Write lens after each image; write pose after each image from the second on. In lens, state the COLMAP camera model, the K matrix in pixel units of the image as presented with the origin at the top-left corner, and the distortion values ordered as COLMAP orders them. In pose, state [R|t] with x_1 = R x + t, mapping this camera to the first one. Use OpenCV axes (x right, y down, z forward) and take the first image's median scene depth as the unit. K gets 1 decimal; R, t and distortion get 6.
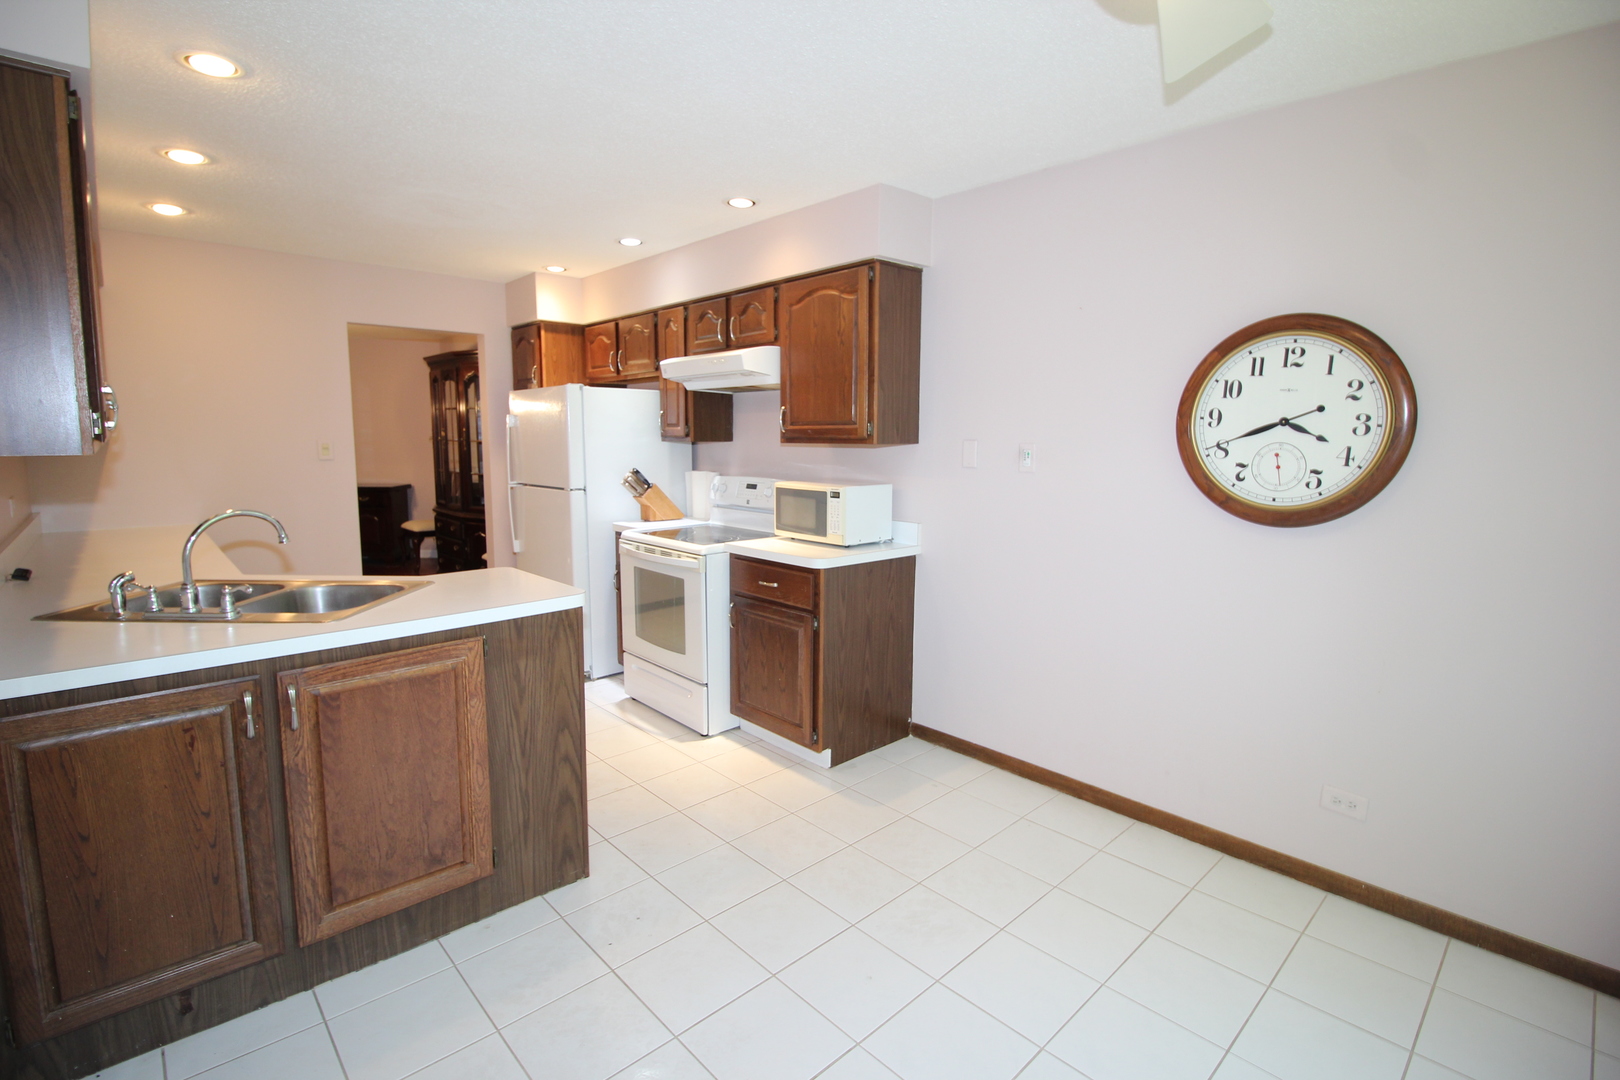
lens RADIAL K [[751.7, 0, 815.6], [0, 751.7, 526.3], [0, 0, 1]] dist [-0.028328, -0.000594]
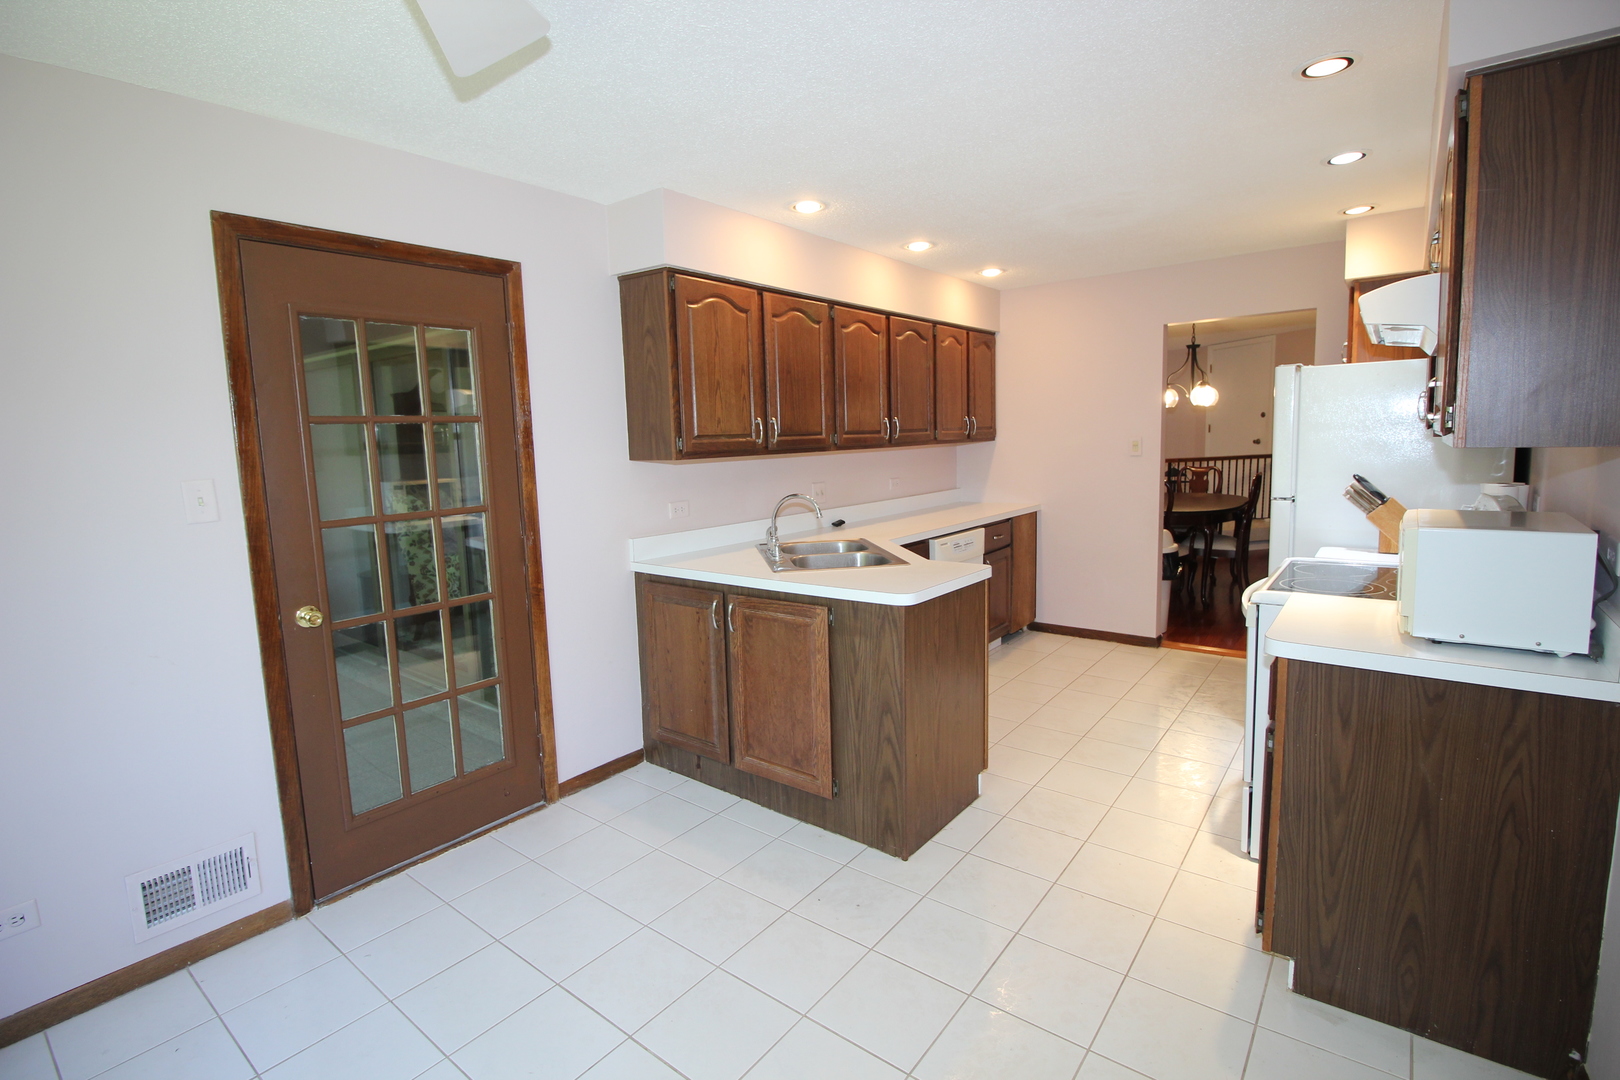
lens RADIAL K [[751.7, 0, 815.6], [0, 751.7, 526.3], [0, 0, 1]] dist [-0.028328, -0.000594]
pose [[0.130122, 0.098567, -0.986586, 0.733477], [-0.082373, 0.992681, 0.088312, -0.090870], [0.988070, 0.069777, 0.137289, 0.755405]]
